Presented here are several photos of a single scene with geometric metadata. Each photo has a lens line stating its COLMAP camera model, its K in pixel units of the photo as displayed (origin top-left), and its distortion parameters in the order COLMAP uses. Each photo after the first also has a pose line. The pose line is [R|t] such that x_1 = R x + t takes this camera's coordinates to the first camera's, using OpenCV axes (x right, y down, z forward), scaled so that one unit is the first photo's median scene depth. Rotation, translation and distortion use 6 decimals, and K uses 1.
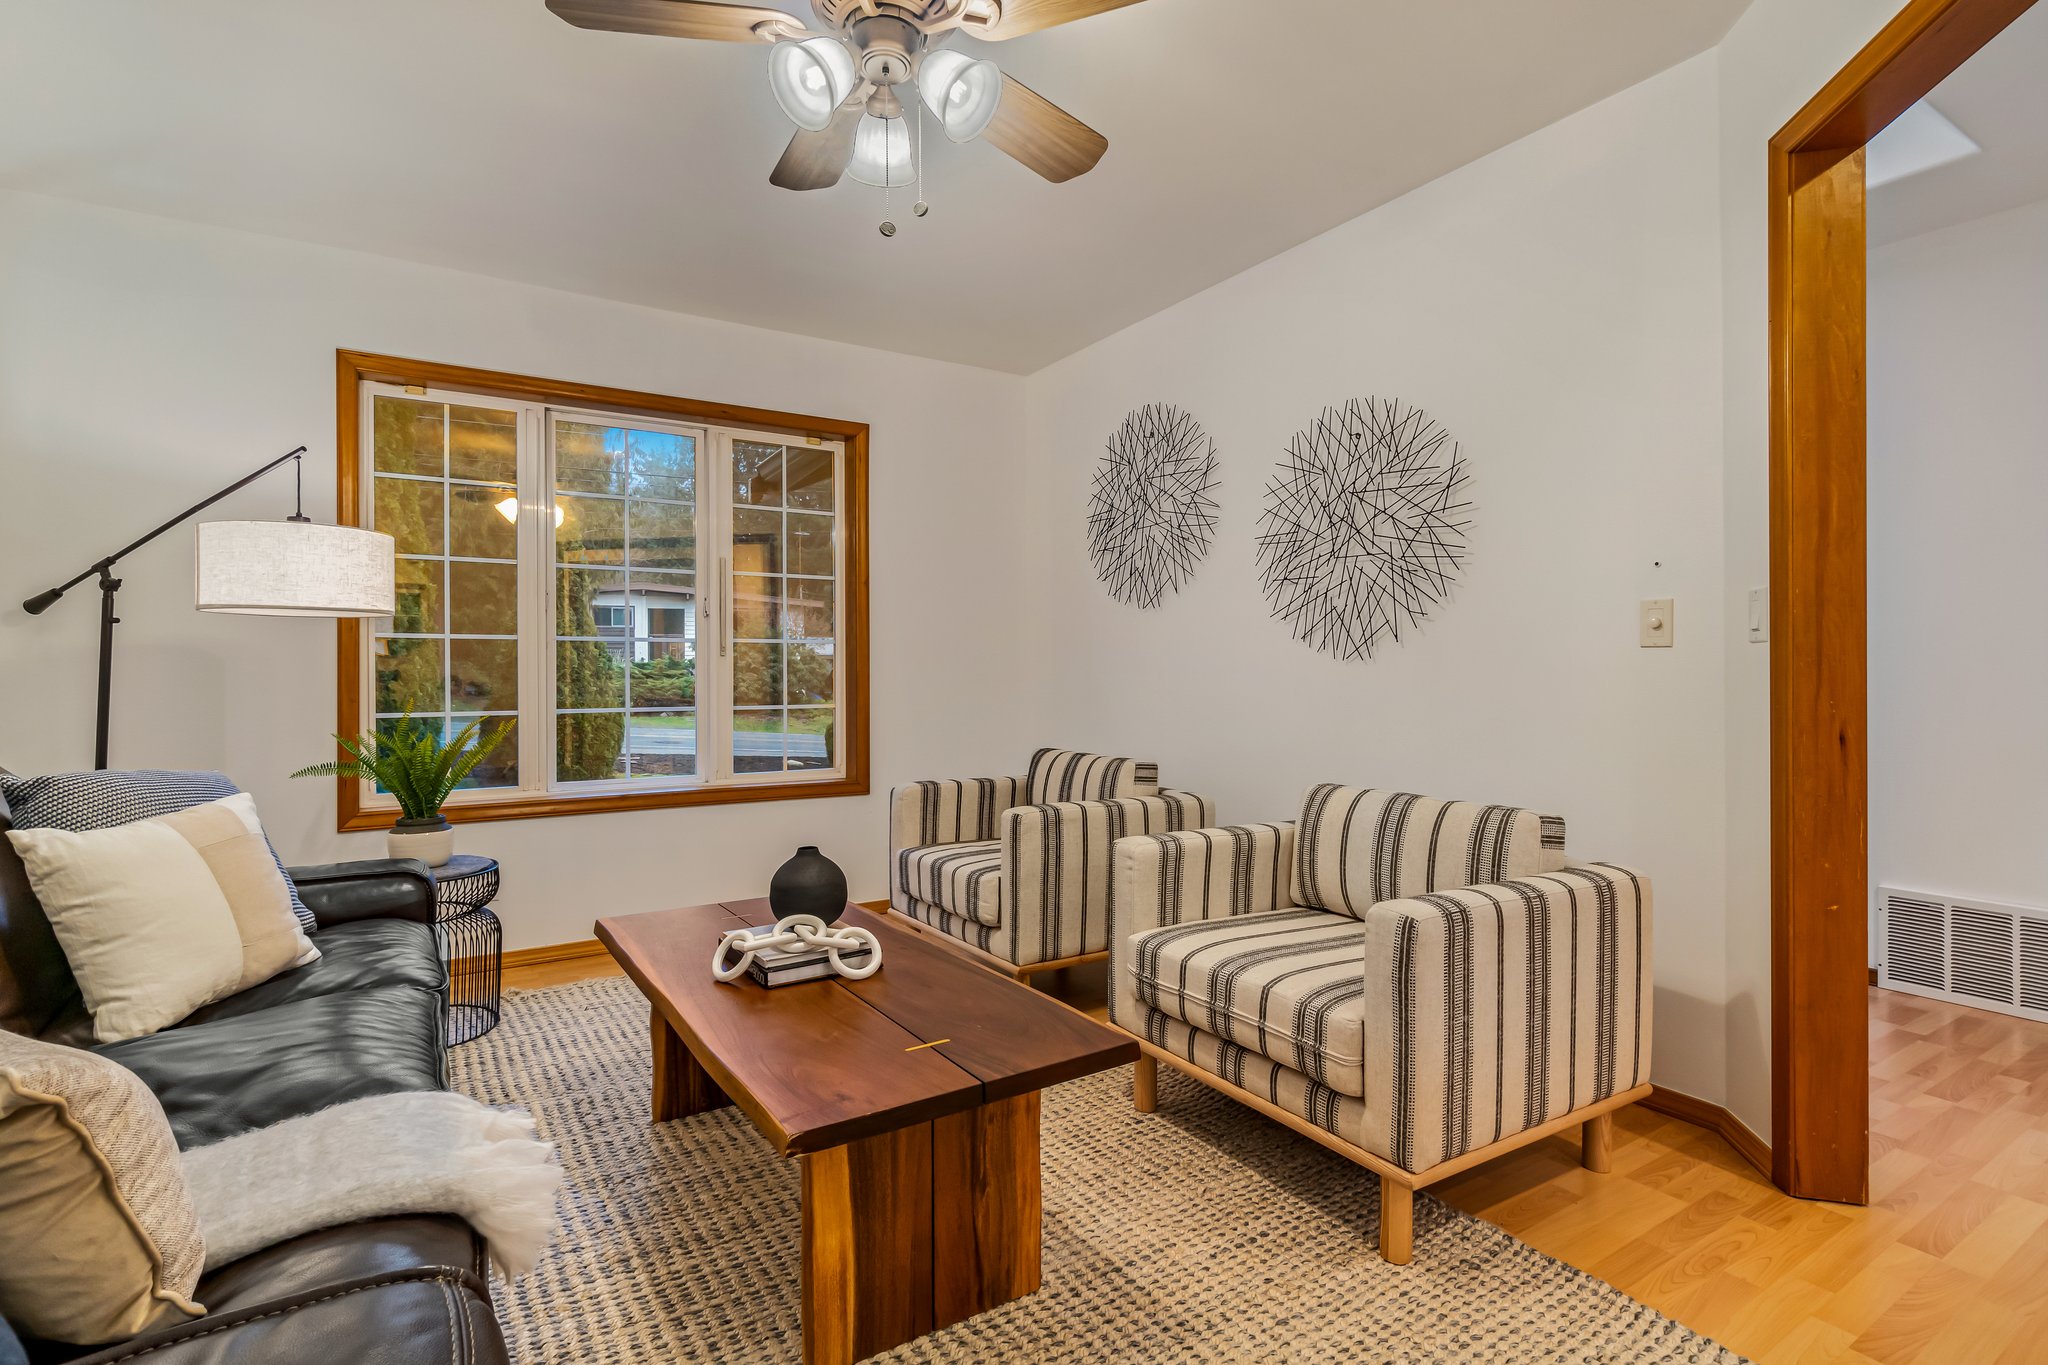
lens RADIAL K [[970.6, 0, 1010.4], [0, 970.6, 692.1], [0, 0, 1]] dist [-0.002853, 0.000443]
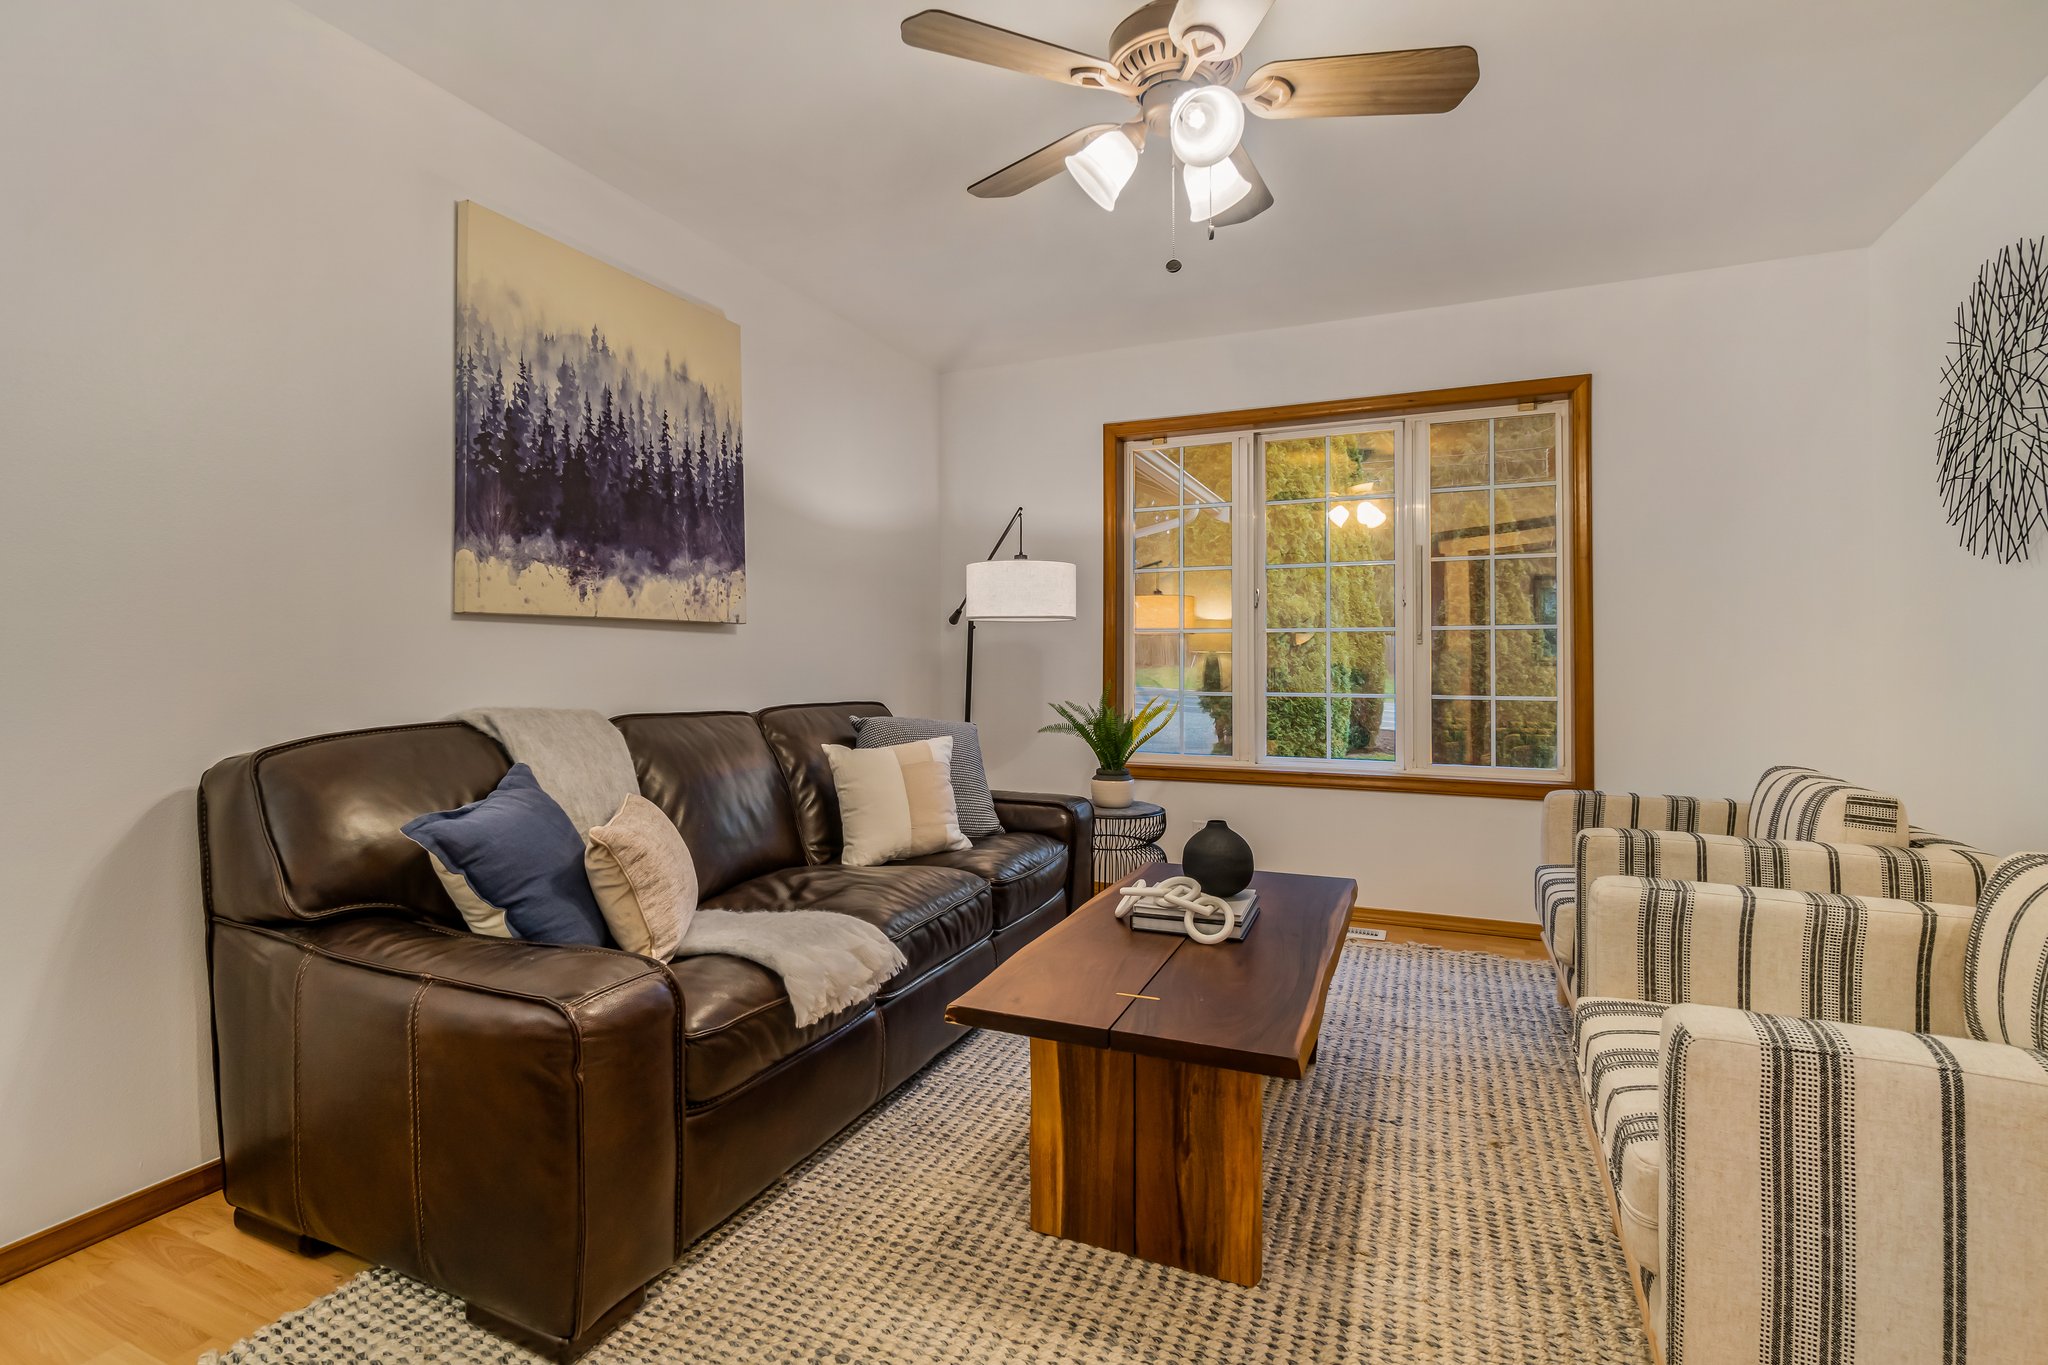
lens RADIAL K [[970.6, 0, 1003.3], [0, 970.6, 663.6], [0, 0, 1]] dist [-0.002853, 0.000443]
pose [[0.557663, 0.005919, -0.830046, 0.568789], [-0.018605, 0.999812, -0.005370, -0.008127], [0.829859, 0.018437, 0.557669, 0.182925]]
